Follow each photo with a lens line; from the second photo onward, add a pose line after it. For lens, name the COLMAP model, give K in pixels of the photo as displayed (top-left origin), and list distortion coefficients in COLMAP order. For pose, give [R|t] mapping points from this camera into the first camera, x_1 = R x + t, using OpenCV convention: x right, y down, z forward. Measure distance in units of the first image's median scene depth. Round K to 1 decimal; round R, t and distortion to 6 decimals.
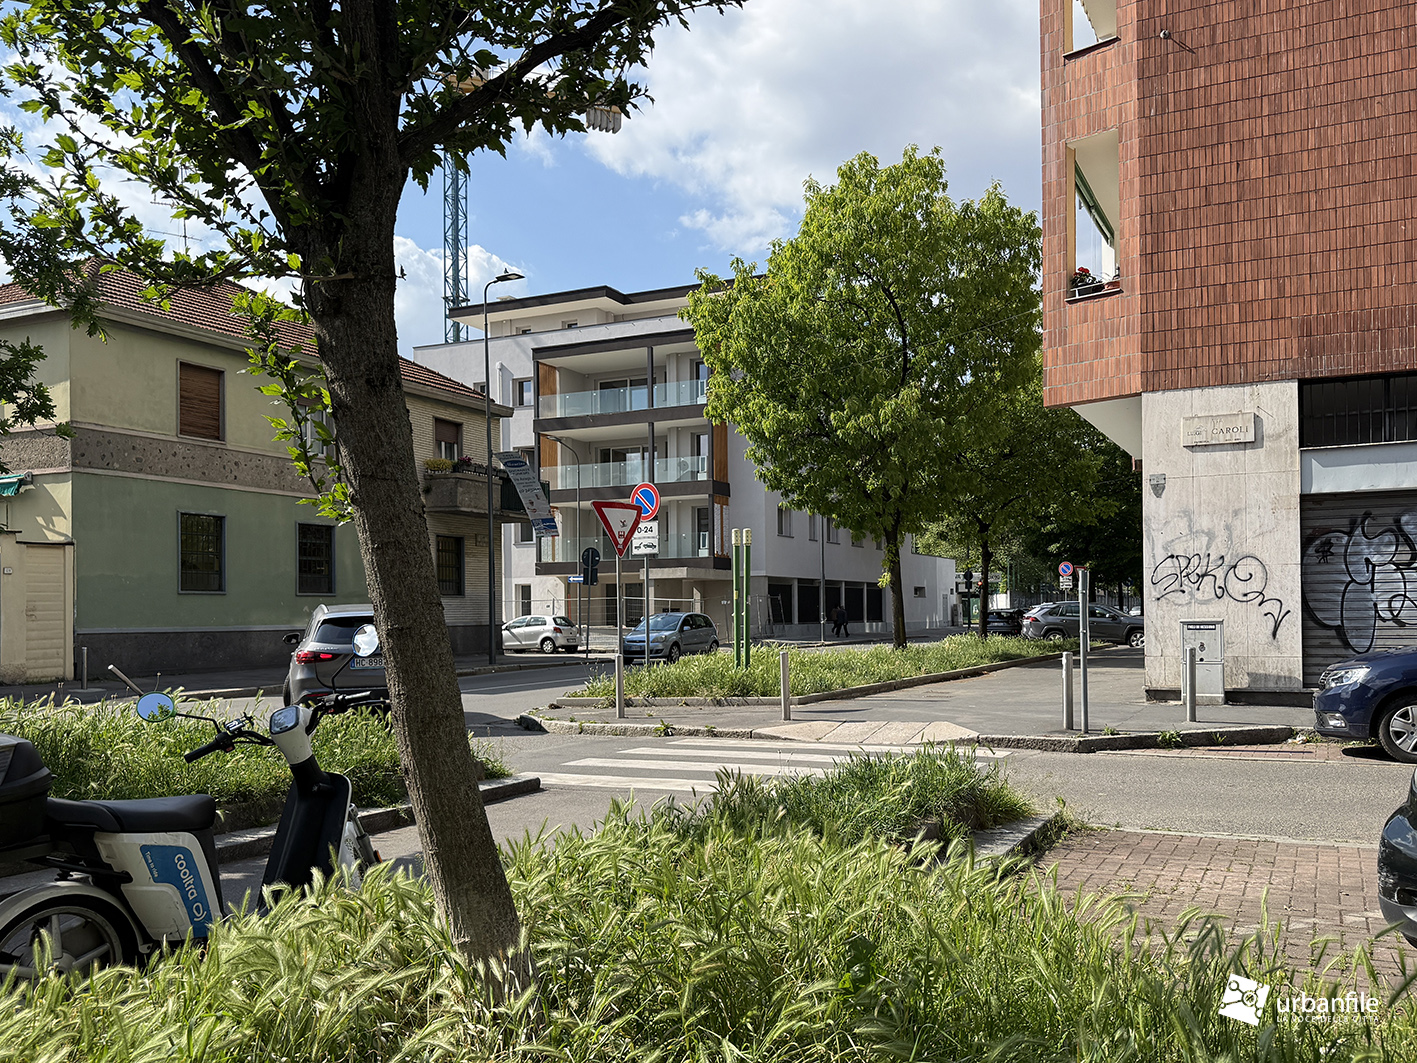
lens RADIAL K [[1231.3, 0, 741.3], [0, 1231.3, 598.5], [0, 0, 1]] dist [0.136492, -0.262674]
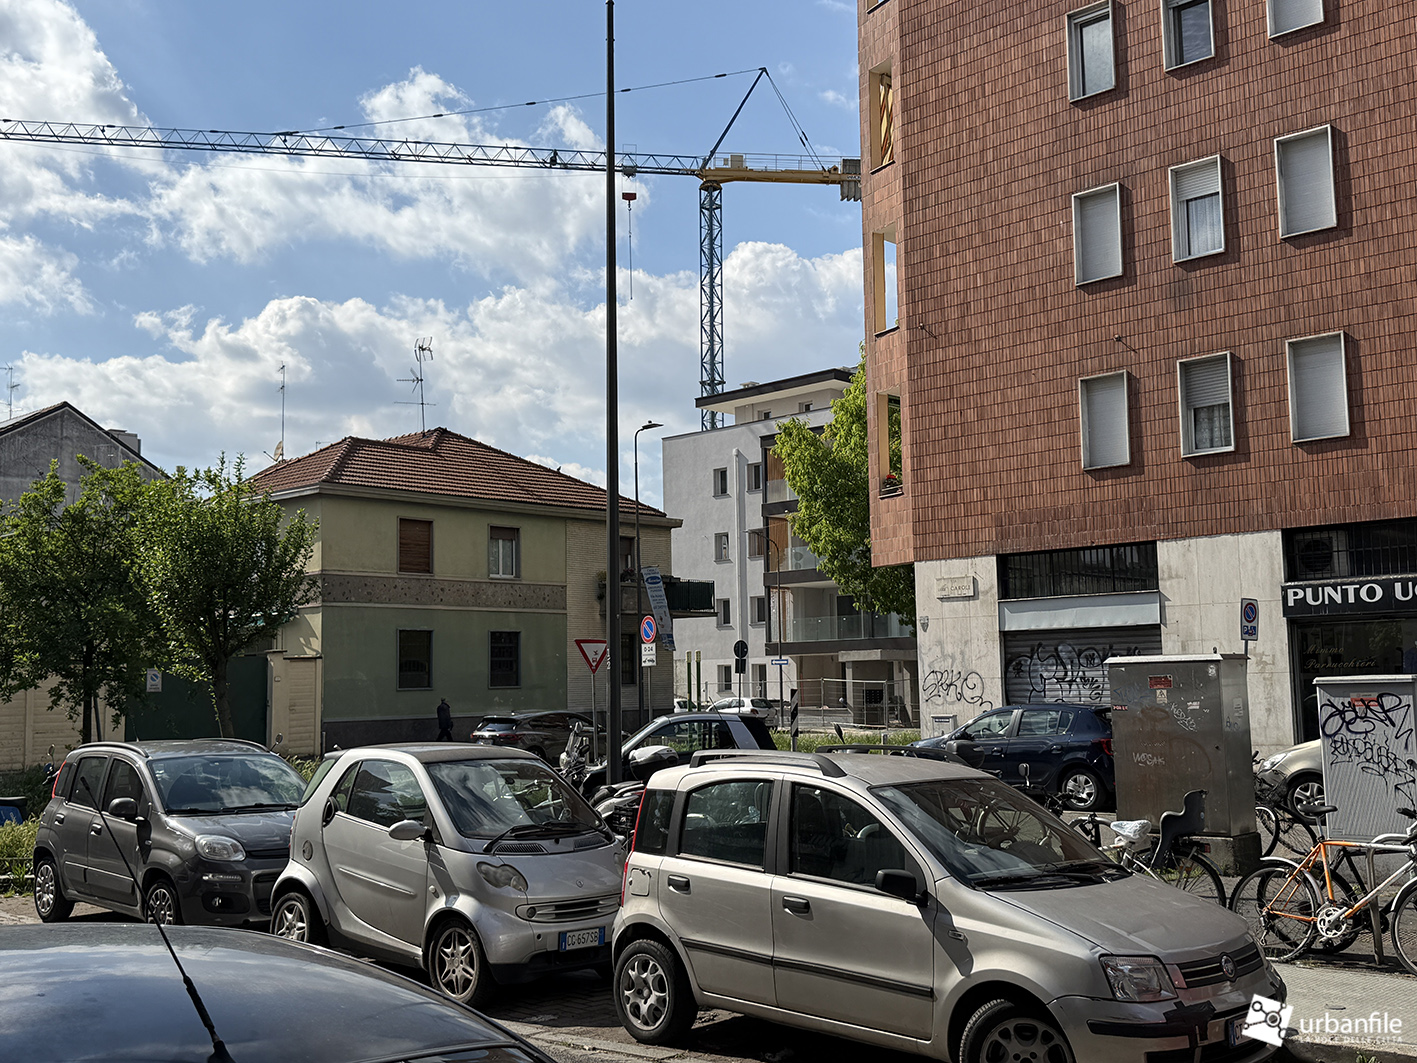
lens RADIAL K [[1522.4, 0, 708.5], [0, 1522.4, 531.5], [0, 0, 1]] dist [0.162958, 0.001395]
pose [[0.952333, -0.039422, -0.302501, 0.344769], [0.013851, 0.996180, -0.086217, -0.024935], [0.304745, 0.077917, 0.949242, -0.438596]]
